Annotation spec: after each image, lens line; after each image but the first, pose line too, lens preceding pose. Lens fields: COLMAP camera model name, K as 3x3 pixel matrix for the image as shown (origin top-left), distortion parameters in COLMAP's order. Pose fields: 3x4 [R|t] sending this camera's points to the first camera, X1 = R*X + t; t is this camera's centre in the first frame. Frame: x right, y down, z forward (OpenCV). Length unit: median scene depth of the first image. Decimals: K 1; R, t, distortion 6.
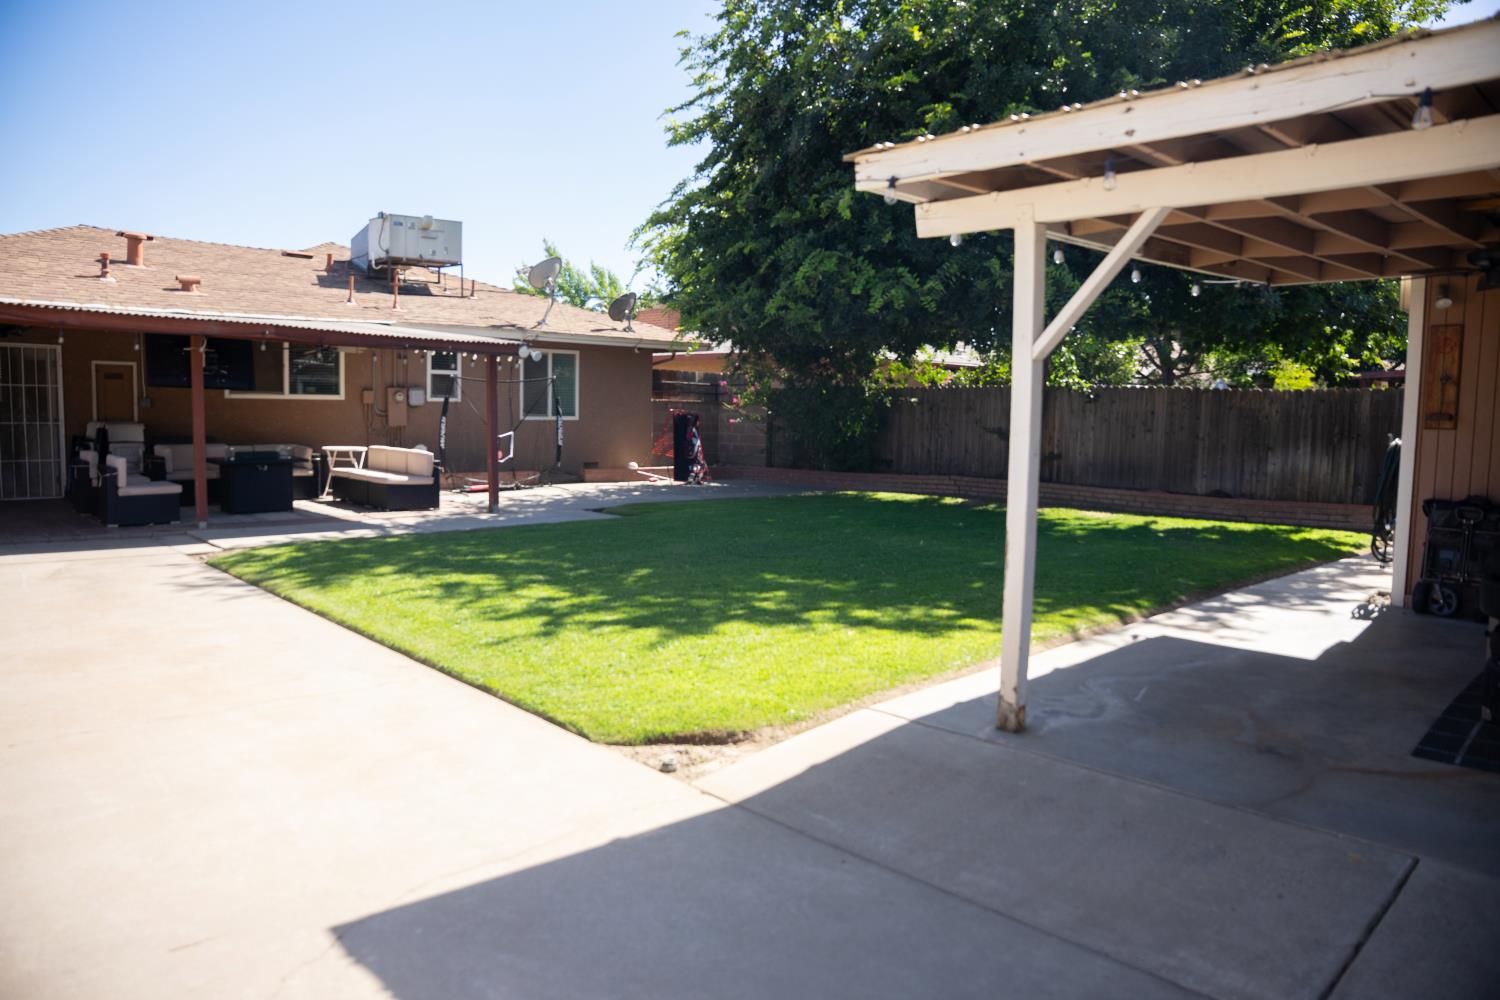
lens RADIAL K [[1047.9, 0, 809.4], [0, 1047.9, 499.2], [0, 0, 1]] dist [-0.160990, 0.091508]
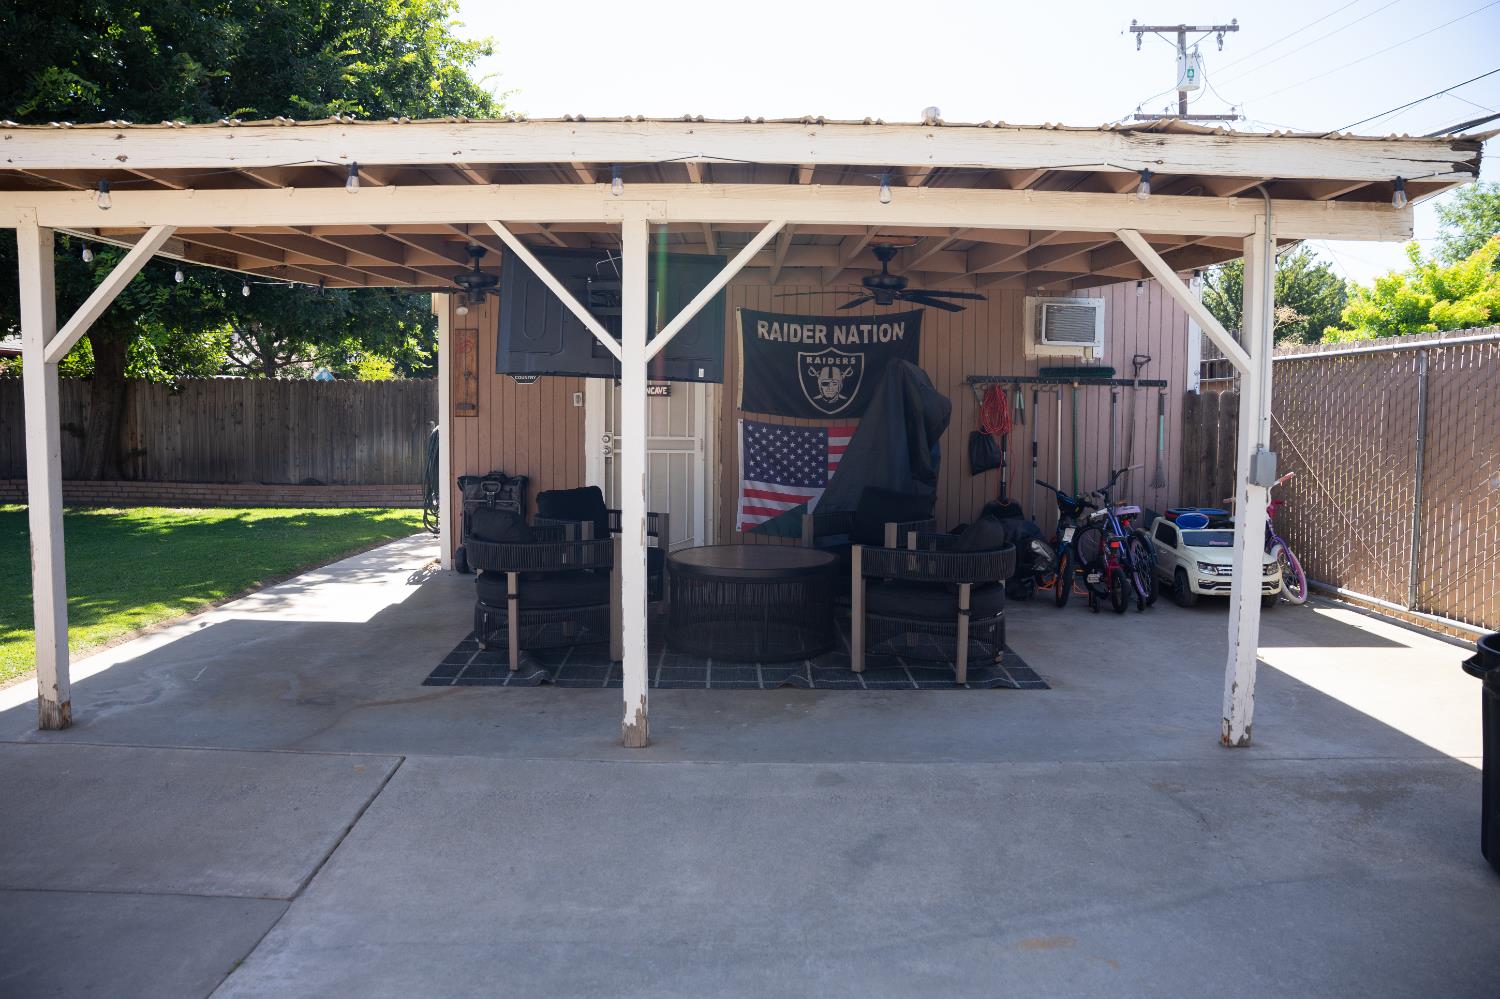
lens RADIAL K [[1047.9, 0, 782.7], [0, 1047.9, 508.7], [0, 0, 1]] dist [-0.160990, 0.091508]
pose [[0.702621, -0.073135, 0.707796, 0.018441], [0.057272, 0.997289, 0.046195, 0.003144], [-0.709255, 0.008079, 0.704905, -0.115309]]
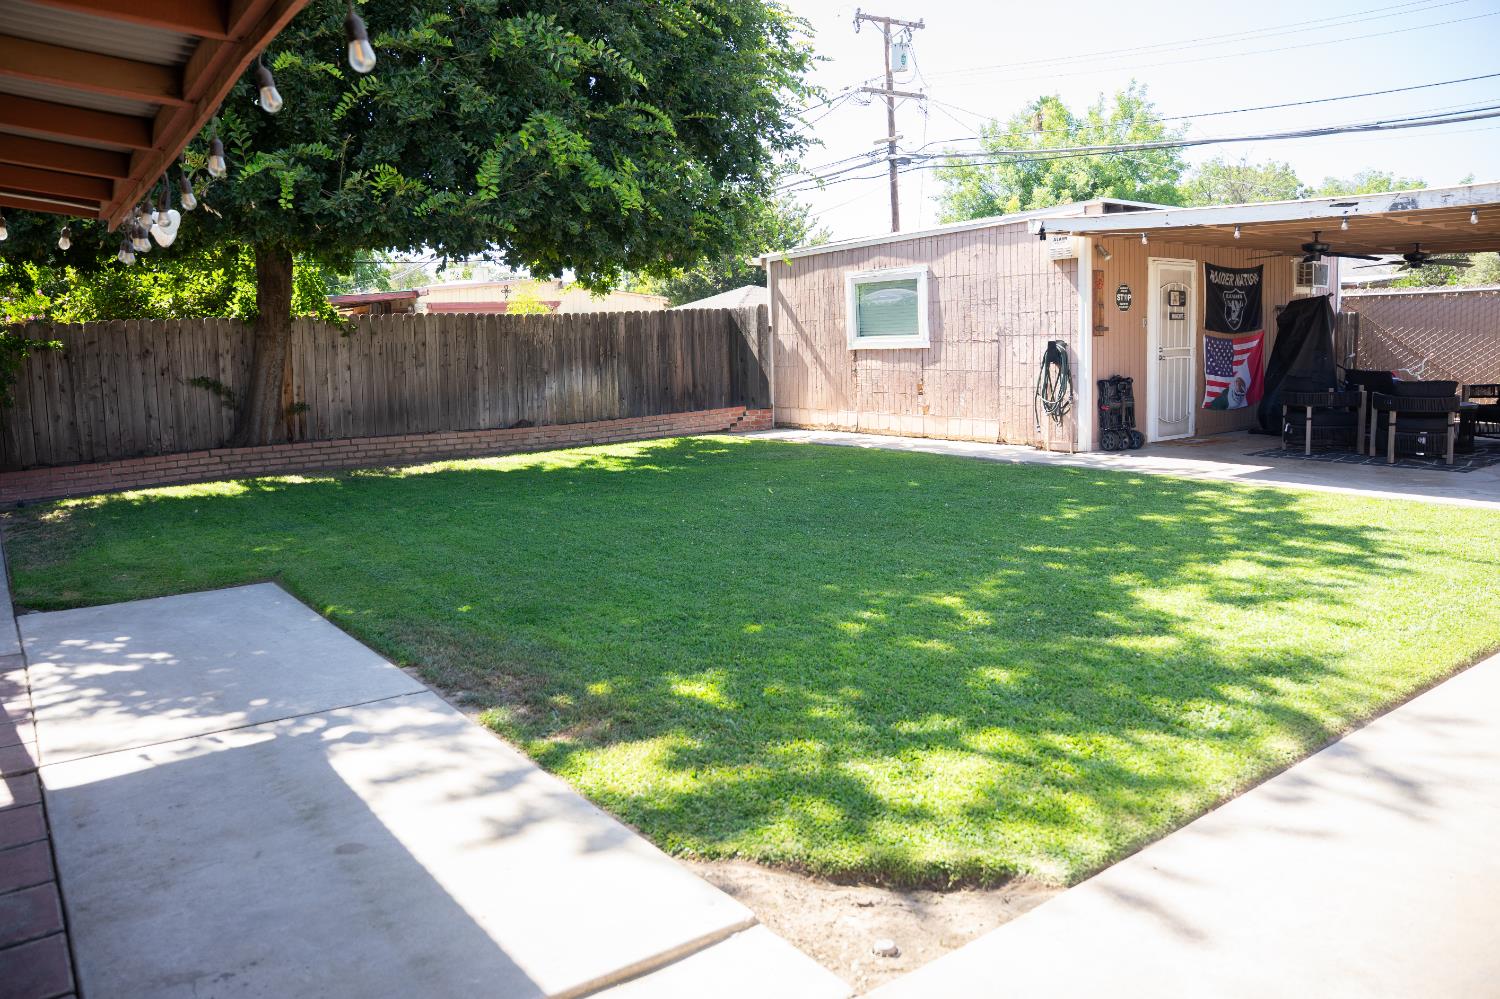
lens RADIAL K [[1047.9, 0, 758.9], [0, 1047.9, 498.2], [0, 0, 1]] dist [-0.160990, 0.091508]
pose [[0.149240, -0.167723, 0.974472, -0.949204], [0.109950, 0.982212, 0.152217, -0.108999], [-0.982669, 0.084426, 0.165026, 1.121228]]
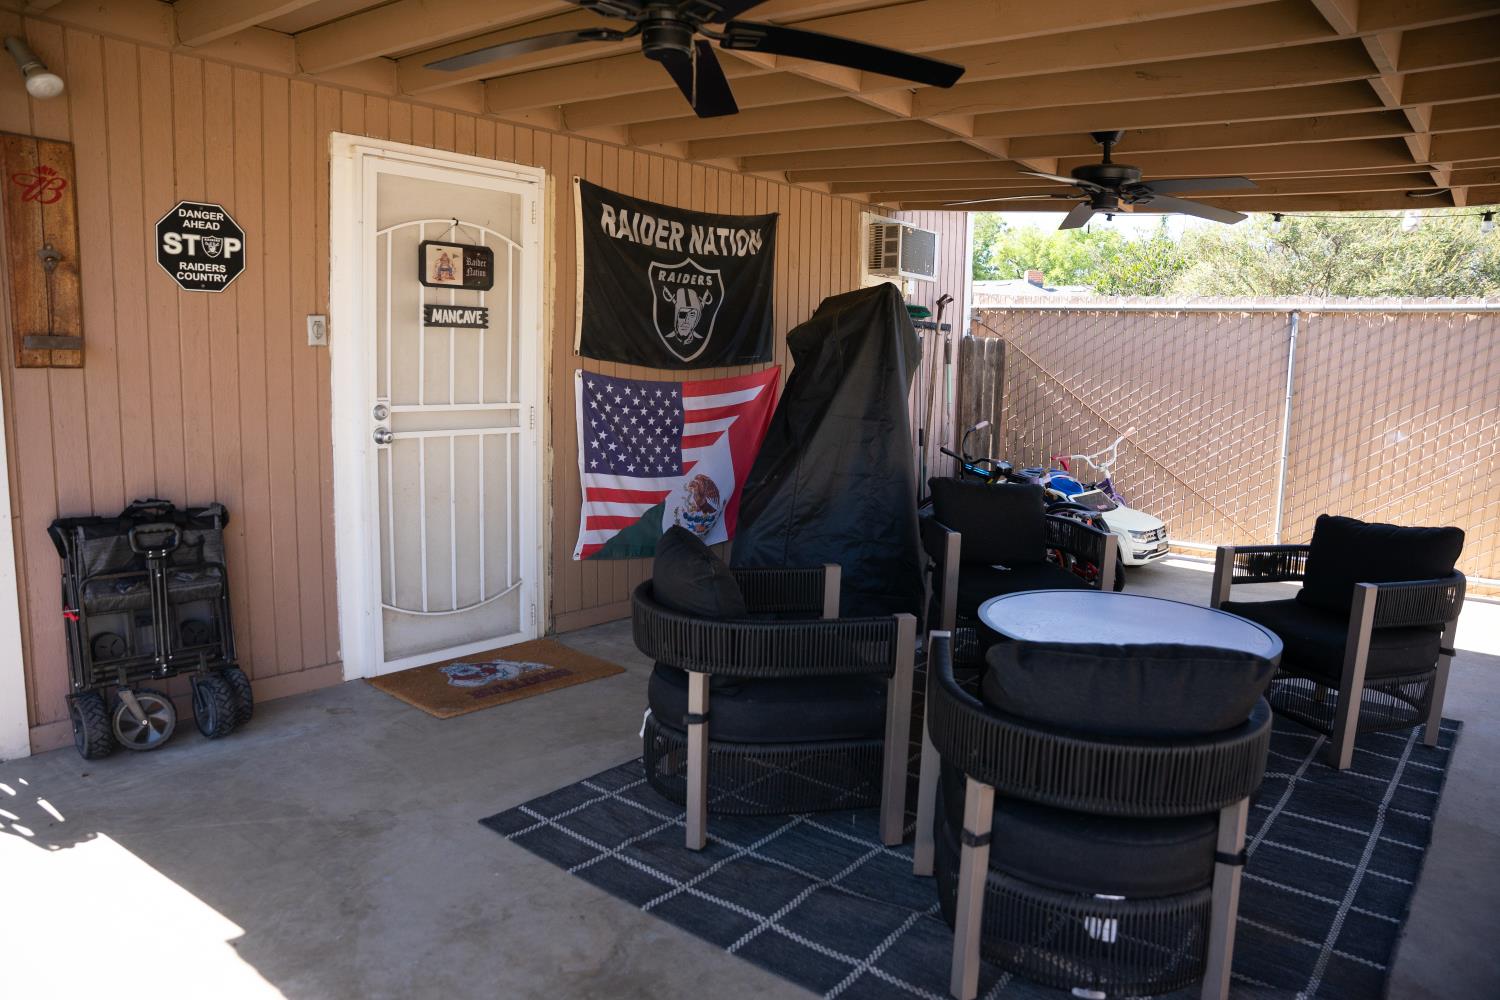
lens RADIAL K [[1047.9, 0, 758.6], [0, 1047.9, 500.6], [0, 0, 1]] dist [-0.160990, 0.091508]
pose [[-0.102784, -0.154856, 0.982576, 0.119807], [0.045375, 0.986049, 0.160150, -0.059461], [-0.993668, 0.061045, -0.094324, 0.630690]]
